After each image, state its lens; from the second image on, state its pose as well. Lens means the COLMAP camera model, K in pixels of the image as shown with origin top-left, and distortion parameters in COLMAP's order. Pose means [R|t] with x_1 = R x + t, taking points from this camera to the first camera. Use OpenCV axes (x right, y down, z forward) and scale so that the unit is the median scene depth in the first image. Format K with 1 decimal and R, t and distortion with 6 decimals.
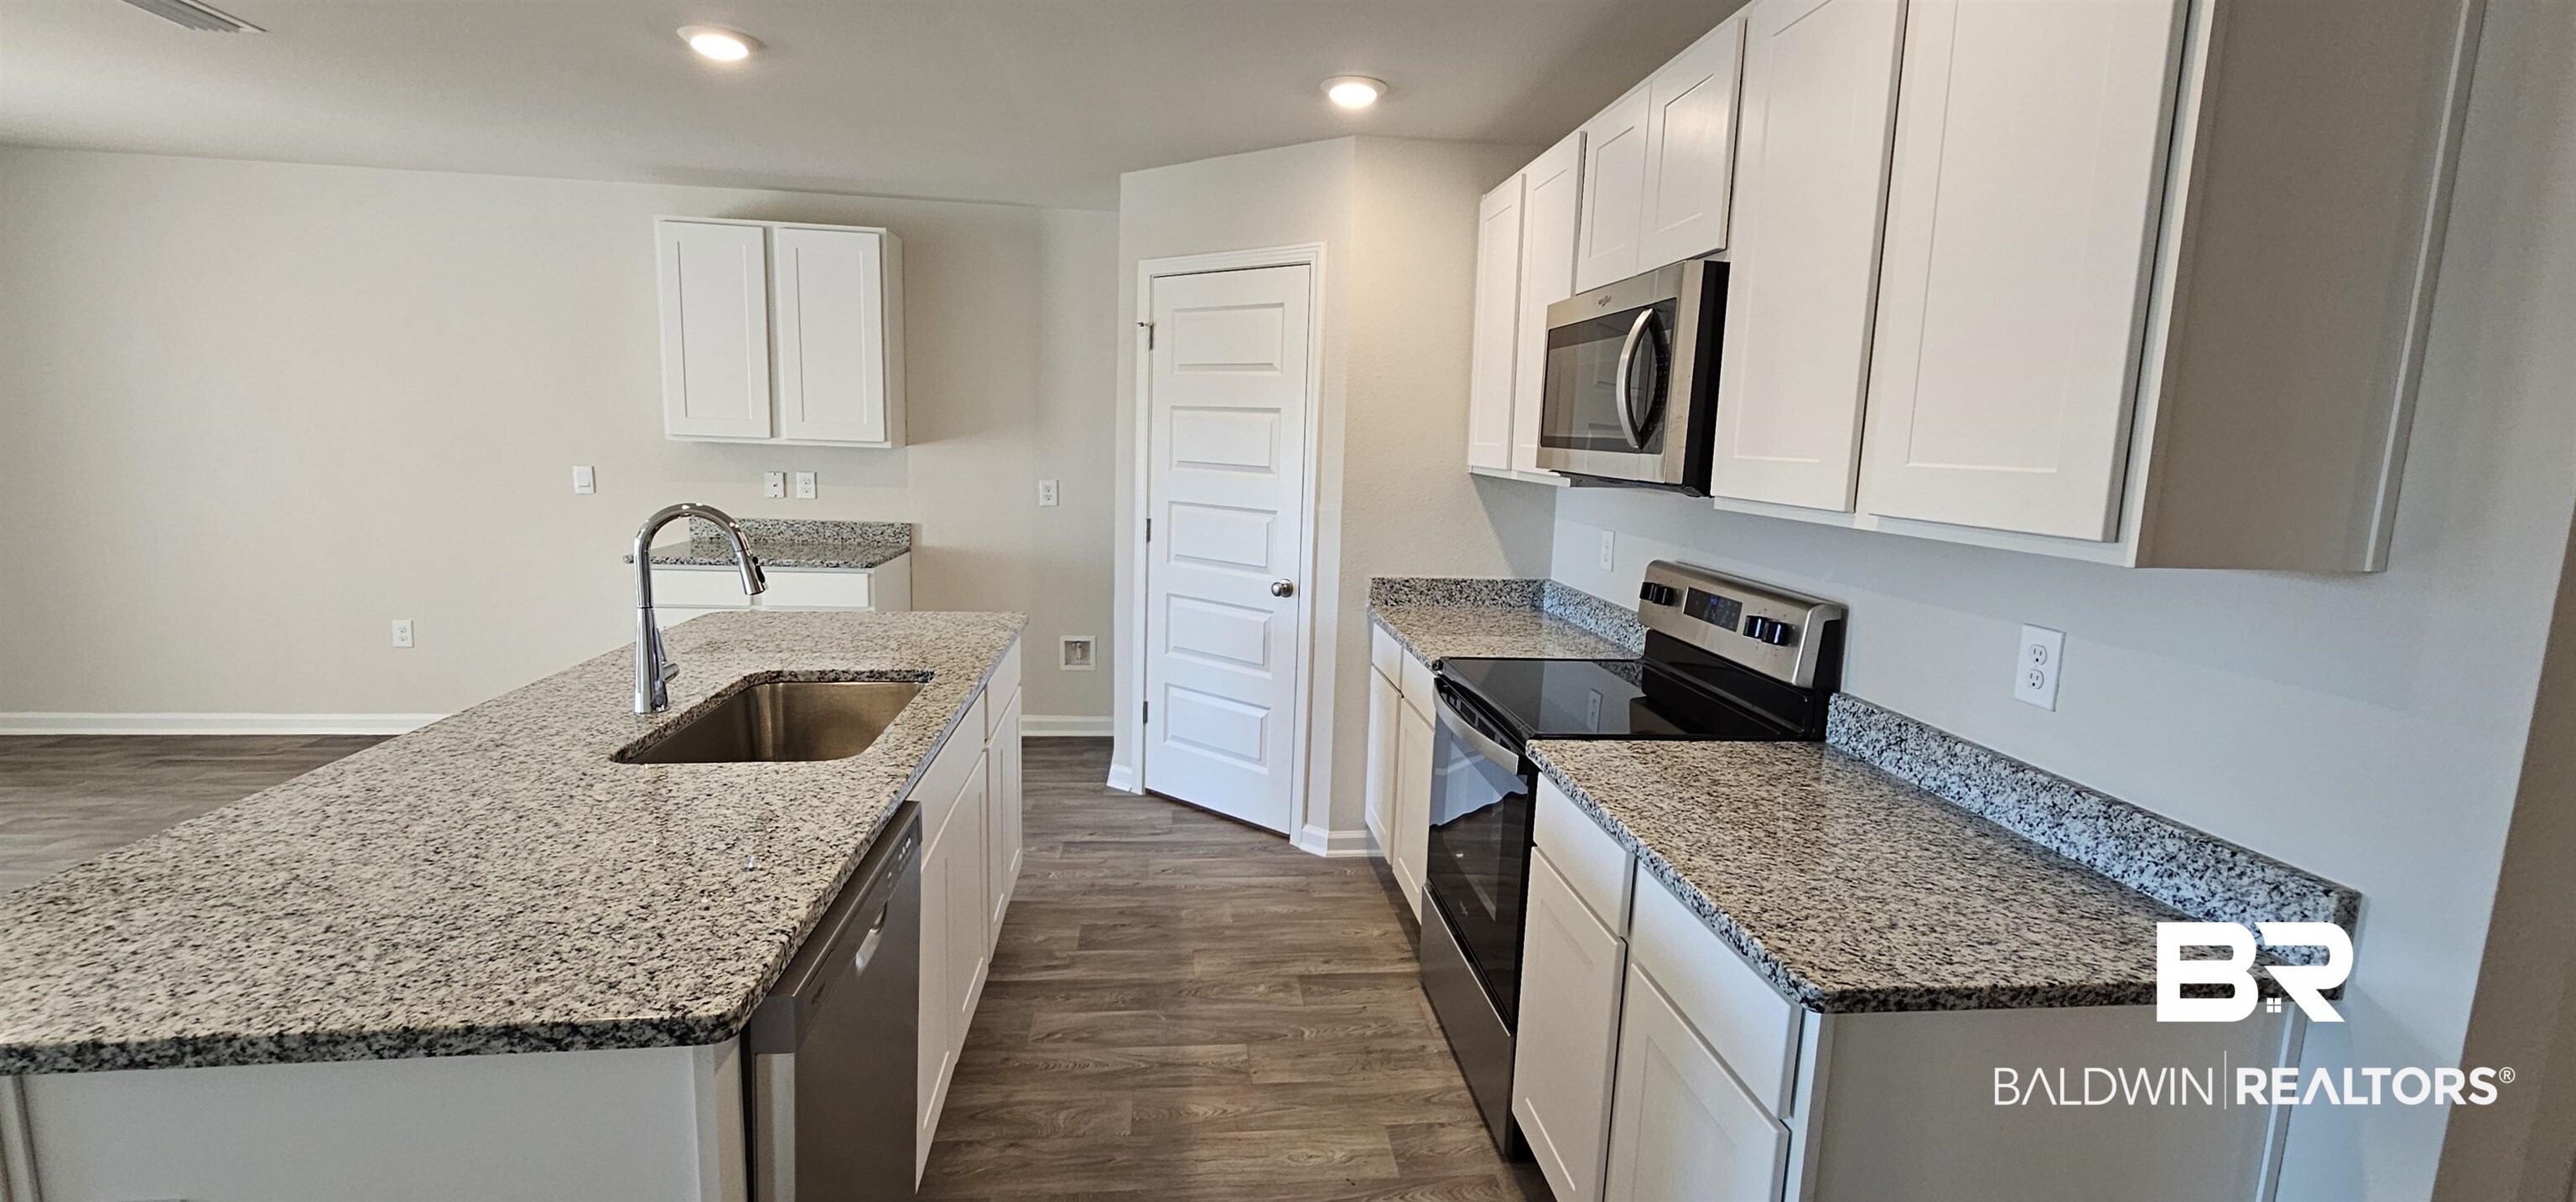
lens RADIAL K [[1085.5, 0, 1288.0], [0, 1085.5, 601.0], [0, 0, 1]] dist [-0.002831, -0.000251]
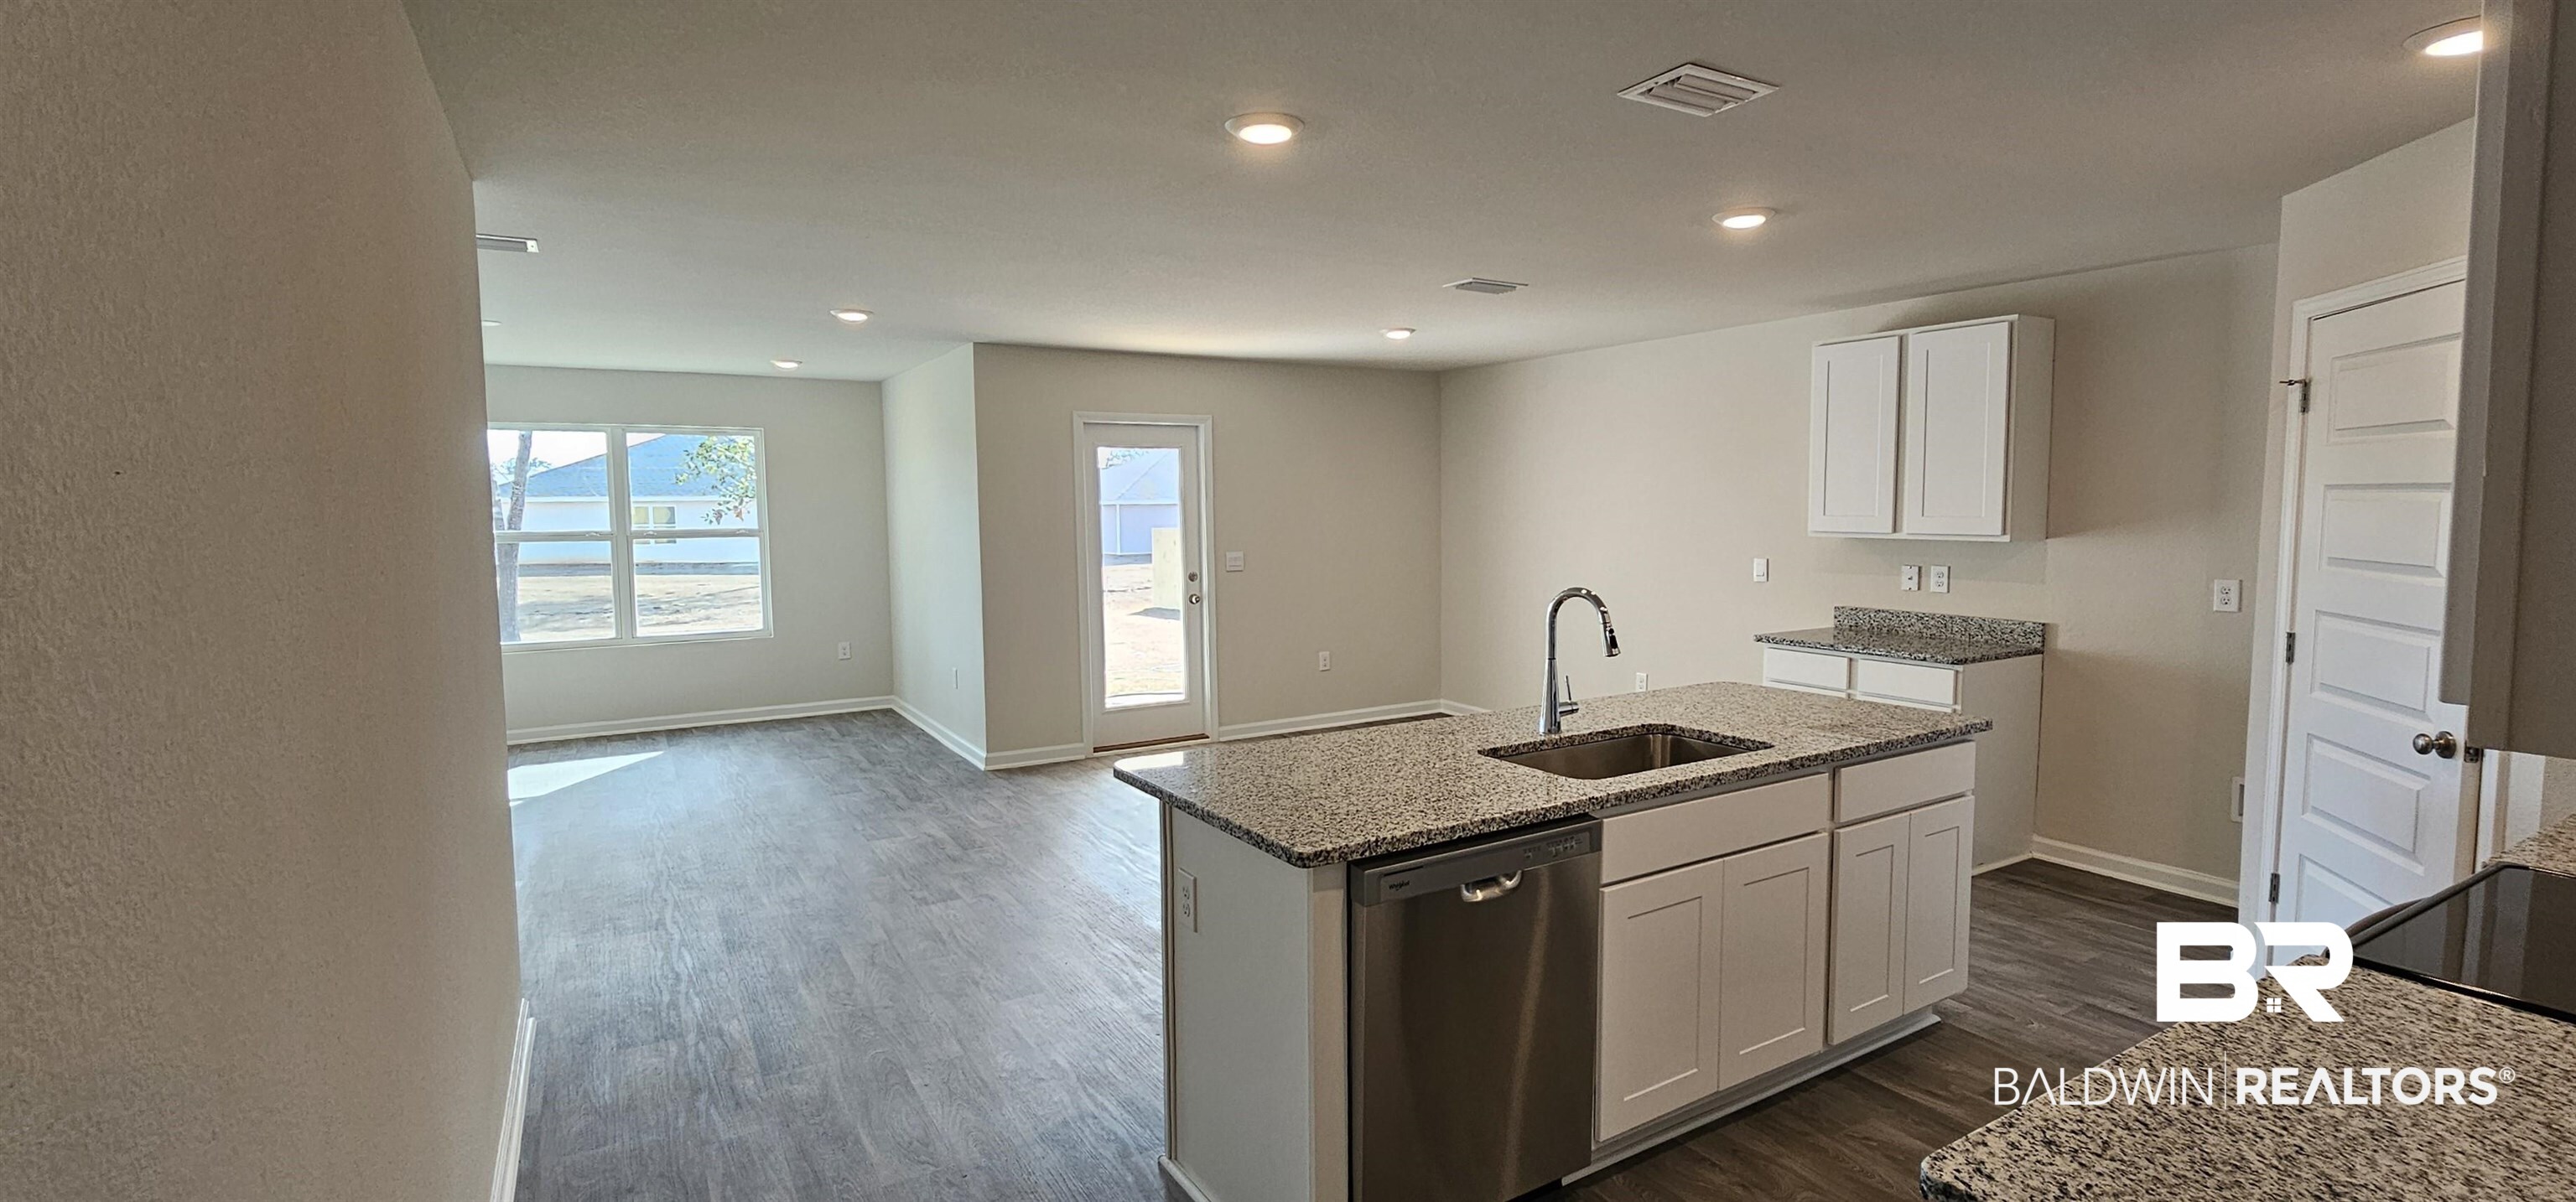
lens RADIAL K [[1157.0, 0, 1288.0], [0, 1157.0, 601.0], [0, 0, 1]] dist [0.003581, 0.000264]
pose [[0.402043, 0.039919, -0.914750, 0.335248], [-0.117278, 0.993065, -0.008209, -0.008672], [0.908079, 0.110580, 0.403936, 0.031518]]
